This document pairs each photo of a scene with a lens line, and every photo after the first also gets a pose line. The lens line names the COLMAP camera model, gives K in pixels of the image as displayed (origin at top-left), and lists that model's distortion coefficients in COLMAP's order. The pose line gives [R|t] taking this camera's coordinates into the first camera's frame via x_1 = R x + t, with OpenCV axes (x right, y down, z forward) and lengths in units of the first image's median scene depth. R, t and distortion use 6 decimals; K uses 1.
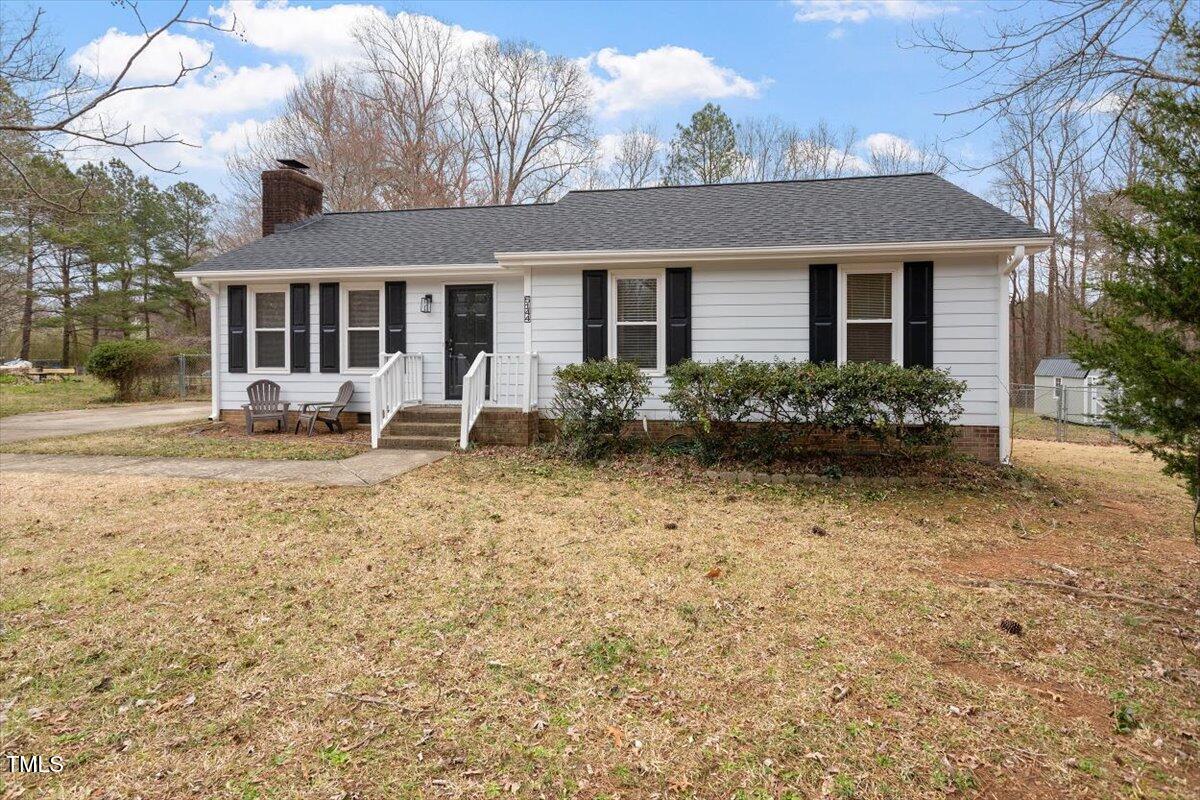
lens RADIAL K [[621.2, 0, 617.9], [0, 621.2, 369.7], [0, 0, 1]] dist [0.004791, 0.000856]
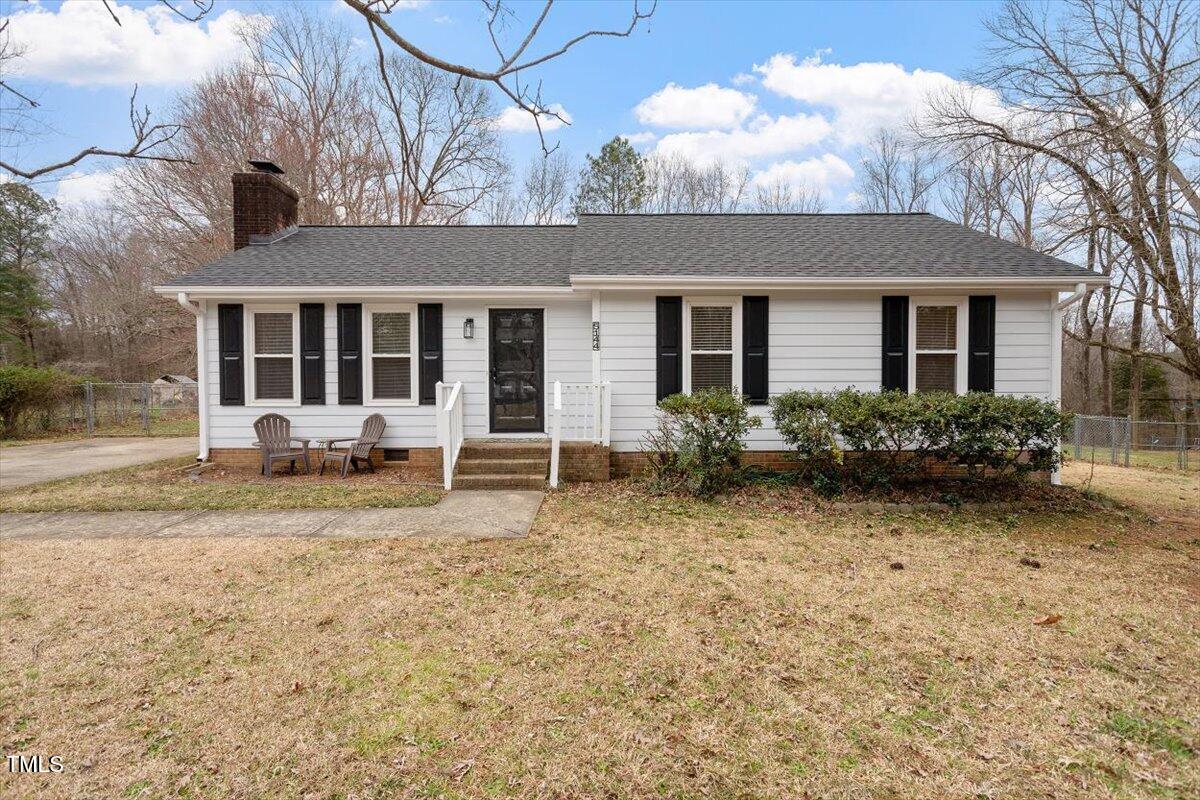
lens RADIAL K [[602.3, 0, 600.0], [0, 602.3, 400.0], [0, 0, 1]] dist [0.005128, -0.000340]
pose [[0.983161, -0.007175, 0.182600, -0.274497], [0.005617, 0.999943, 0.009051, -0.007863], [-0.182654, -0.007873, 0.983146, 0.089196]]
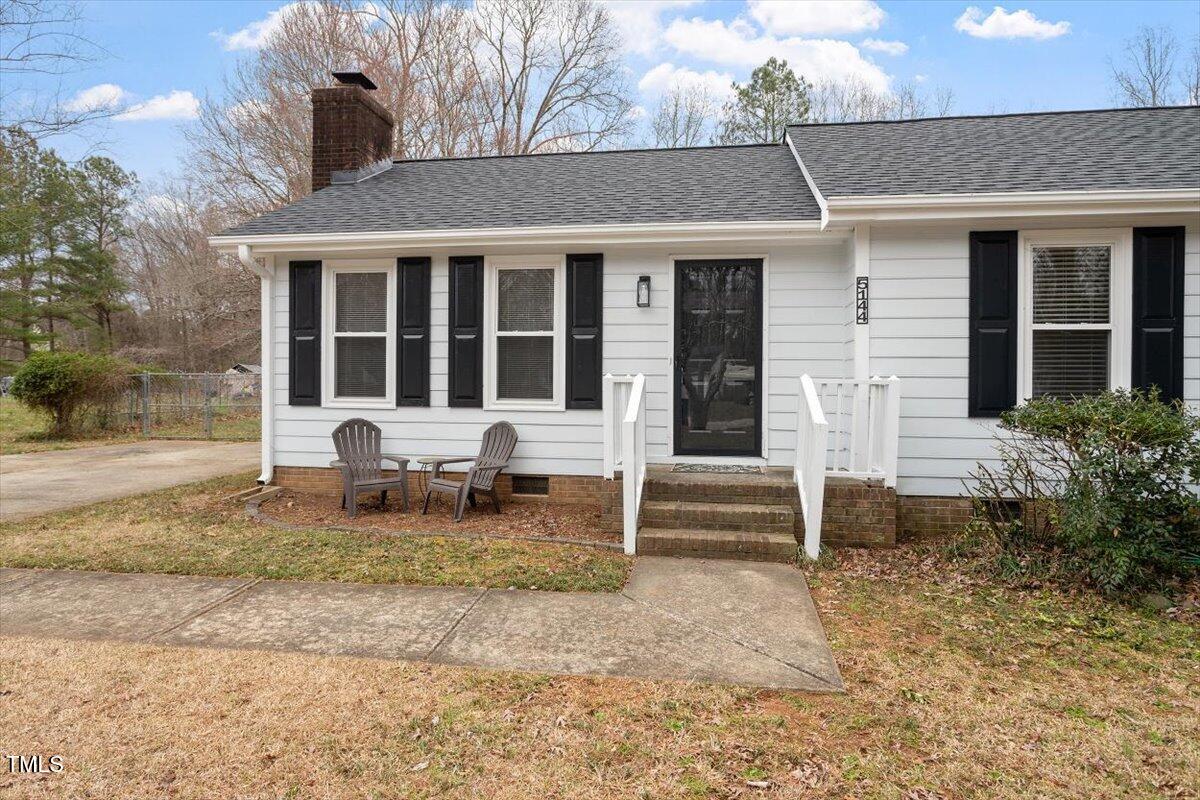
lens RADIAL K [[734.8, 0, 593.0], [0, 734.8, 388.5], [0, 0, 1]] dist [-0.013849, 0.002876]
pose [[0.999945, 0.006880, 0.007916, -0.352818], [-0.006850, 0.999969, -0.003869, -0.011530], [-0.007943, 0.003815, 0.999961, 0.301180]]
